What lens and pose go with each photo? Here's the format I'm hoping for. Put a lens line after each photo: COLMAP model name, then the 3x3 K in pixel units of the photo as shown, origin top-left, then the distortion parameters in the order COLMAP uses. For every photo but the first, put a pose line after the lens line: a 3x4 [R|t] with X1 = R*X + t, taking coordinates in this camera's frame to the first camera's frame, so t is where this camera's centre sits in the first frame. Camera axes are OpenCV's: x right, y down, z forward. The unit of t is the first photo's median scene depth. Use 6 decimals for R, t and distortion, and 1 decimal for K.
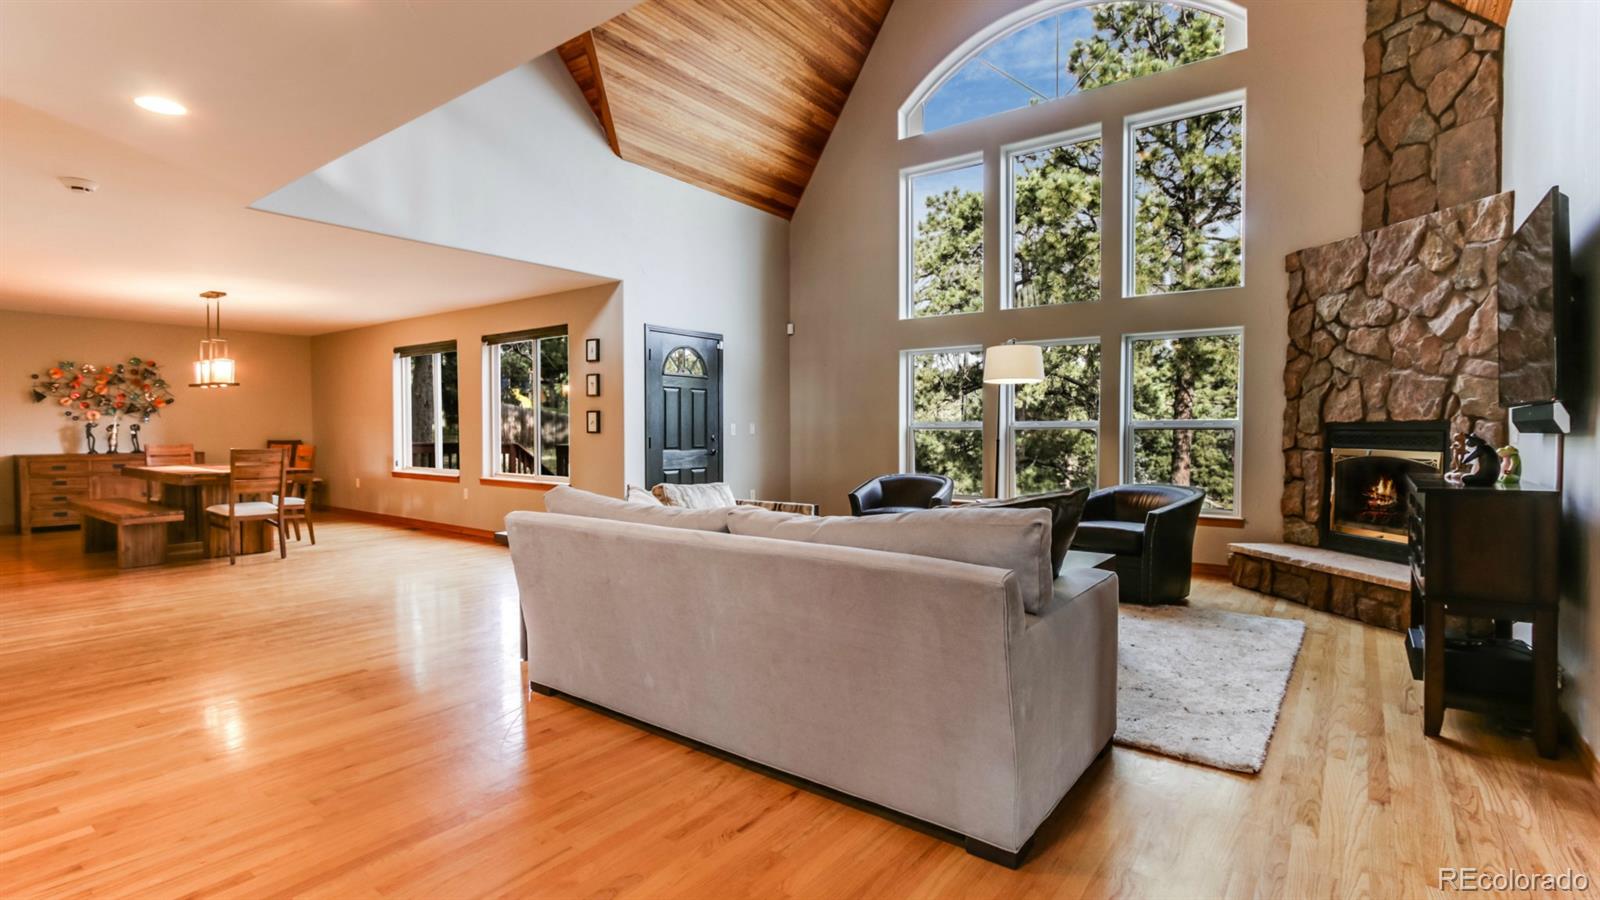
lens RADIAL K [[747.4, 0, 799.7], [0, 747.4, 446.2], [0, 0, 1]] dist [-0.003001, -0.000444]
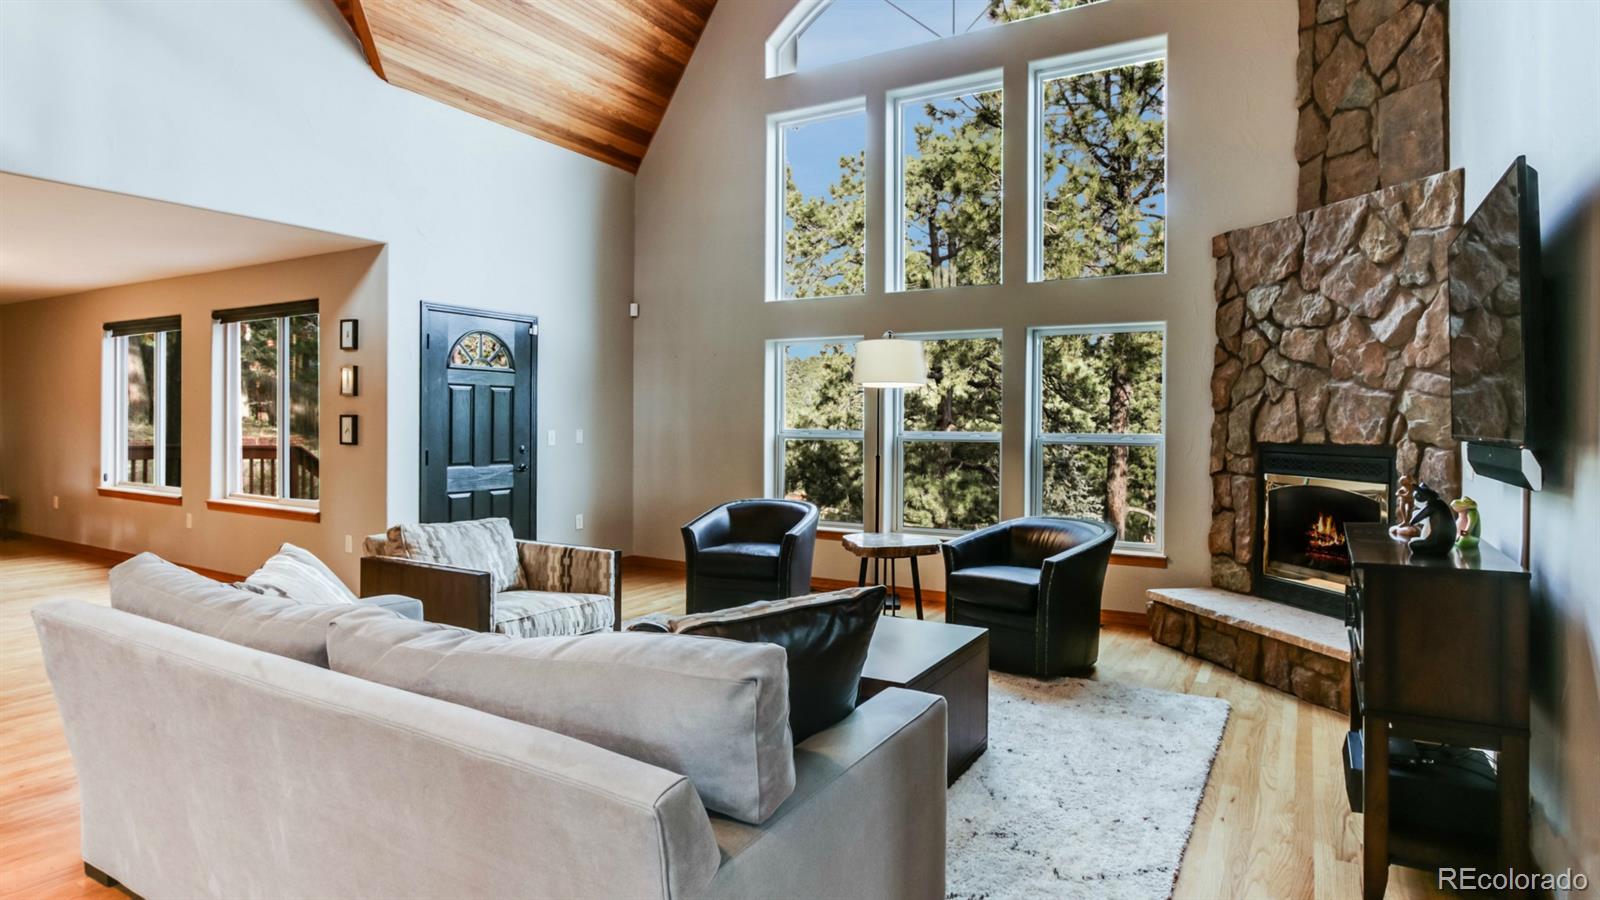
lens RADIAL K [[859.8, 0, 806.4], [0, 859.8, 423.7], [0, 0, 1]] dist [-0.004197, -0.010431]
pose [[0.993627, 0.007103, 0.112498, 0.084230], [-0.005023, 0.999811, -0.018762, -0.025129], [-0.112610, 0.018077, 0.993475, 0.094821]]
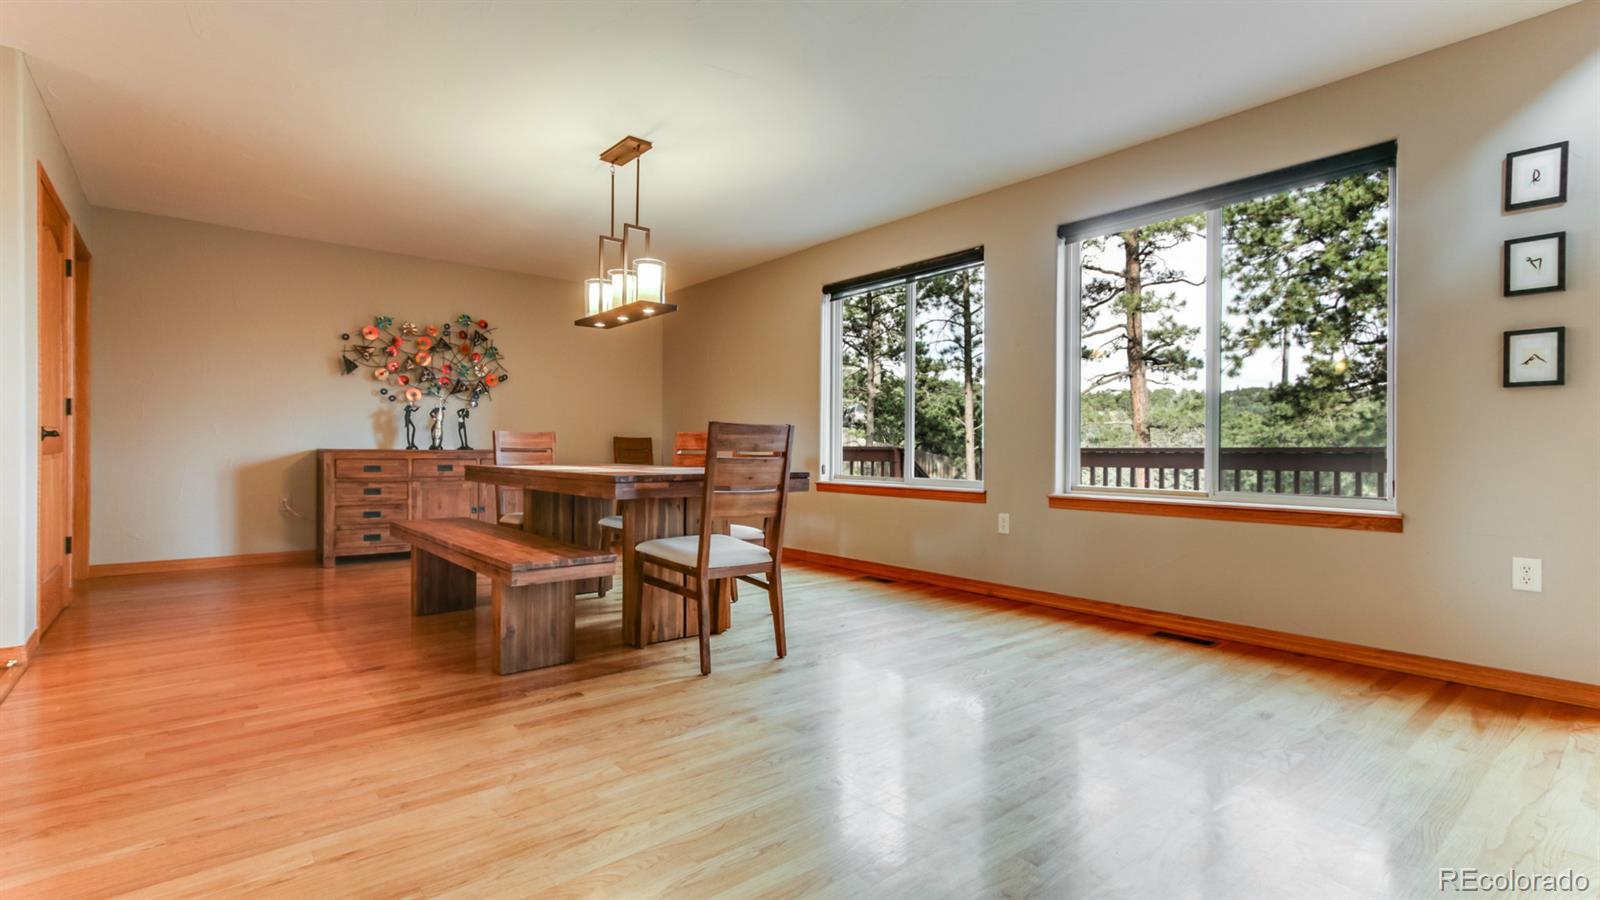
lens RADIAL K [[721.5, 0, 797.8], [0, 721.5, 446.2], [0, 0, 1]] dist [0.001569, 0.000239]
pose [[0.974498, 0.003346, -0.224369, -0.574967], [-0.009971, 0.999547, -0.028402, 0.028691], [0.224173, 0.029915, 0.974090, 0.546777]]
